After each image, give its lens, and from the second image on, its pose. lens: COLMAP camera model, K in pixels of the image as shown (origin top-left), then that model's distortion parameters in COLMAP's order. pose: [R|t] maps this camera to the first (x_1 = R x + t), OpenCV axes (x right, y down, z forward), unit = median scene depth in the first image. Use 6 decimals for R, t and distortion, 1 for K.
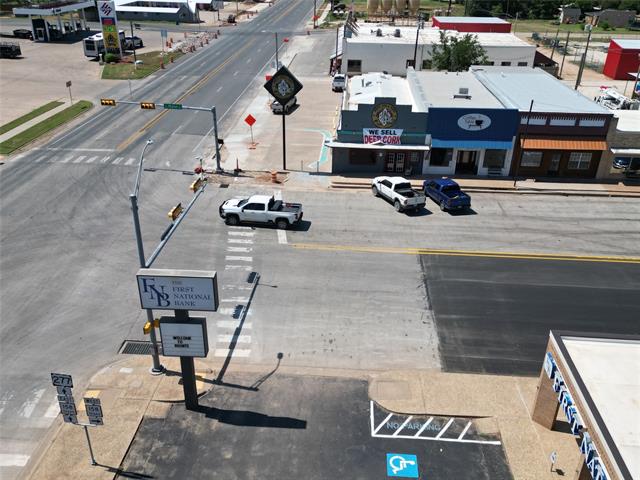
lens RADIAL K [[555.7, 0, 318.7], [0, 555.7, 240.9], [0, 0, 1]] dist [0.061904, -0.028689]
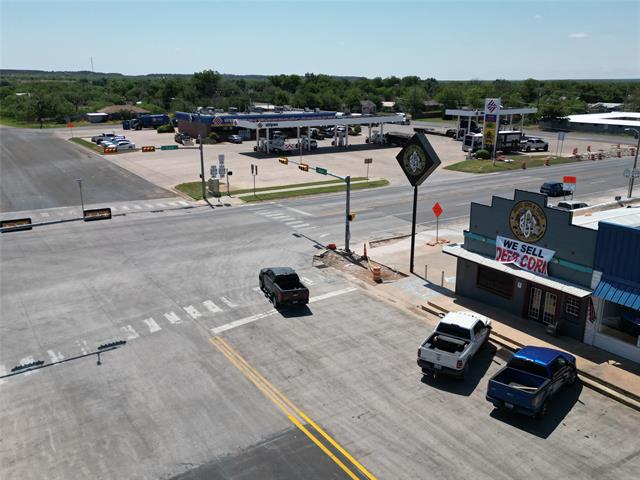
lens RADIAL K [[555.7, 0, 315.4], [0, 555.7, 238.5], [0, 0, 1]] dist [0.061904, -0.028689]
pose [[0.606773, 0.205092, -0.767961, 0.436704], [-0.362182, 0.931355, -0.037436, -0.102275], [0.707567, 0.300856, 0.639402, 0.459203]]
